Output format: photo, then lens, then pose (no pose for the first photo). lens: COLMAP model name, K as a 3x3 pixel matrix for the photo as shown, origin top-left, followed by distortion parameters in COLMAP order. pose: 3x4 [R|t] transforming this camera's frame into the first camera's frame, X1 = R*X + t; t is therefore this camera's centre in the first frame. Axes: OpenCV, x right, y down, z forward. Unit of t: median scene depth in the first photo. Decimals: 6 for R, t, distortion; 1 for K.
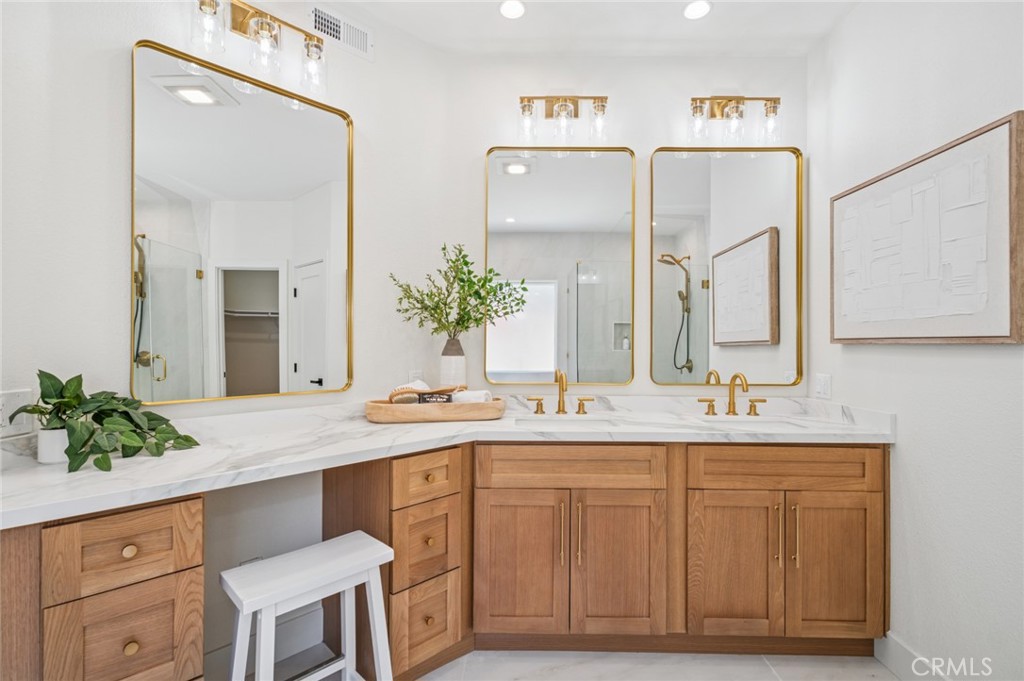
lens RADIAL K [[478.4, 0, 512.8], [0, 478.4, 341.8], [0, 0, 1]] dist [0.004644, -0.001451]
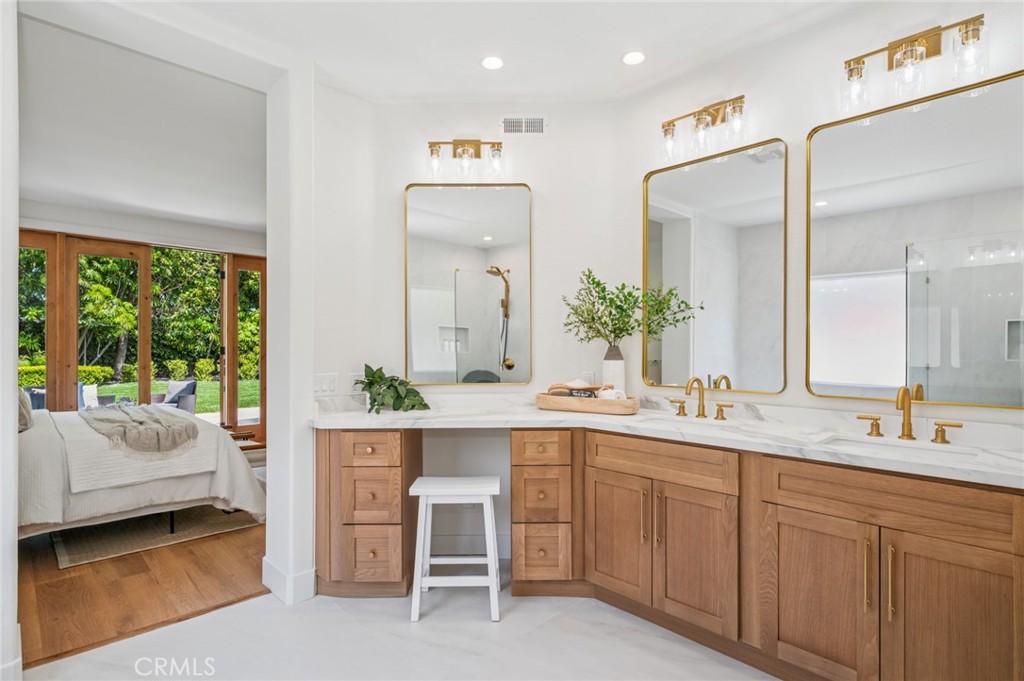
lens RADIAL K [[508.6, 0, 511.2], [0, 508.6, 346.3], [0, 0, 1]] dist [0.006549, -0.000939]
pose [[0.707088, -0.006036, -0.707099, 0.736149], [0.006986, 0.999974, -0.001550, -0.006453], [0.707091, -0.003844, 0.707113, -0.082929]]
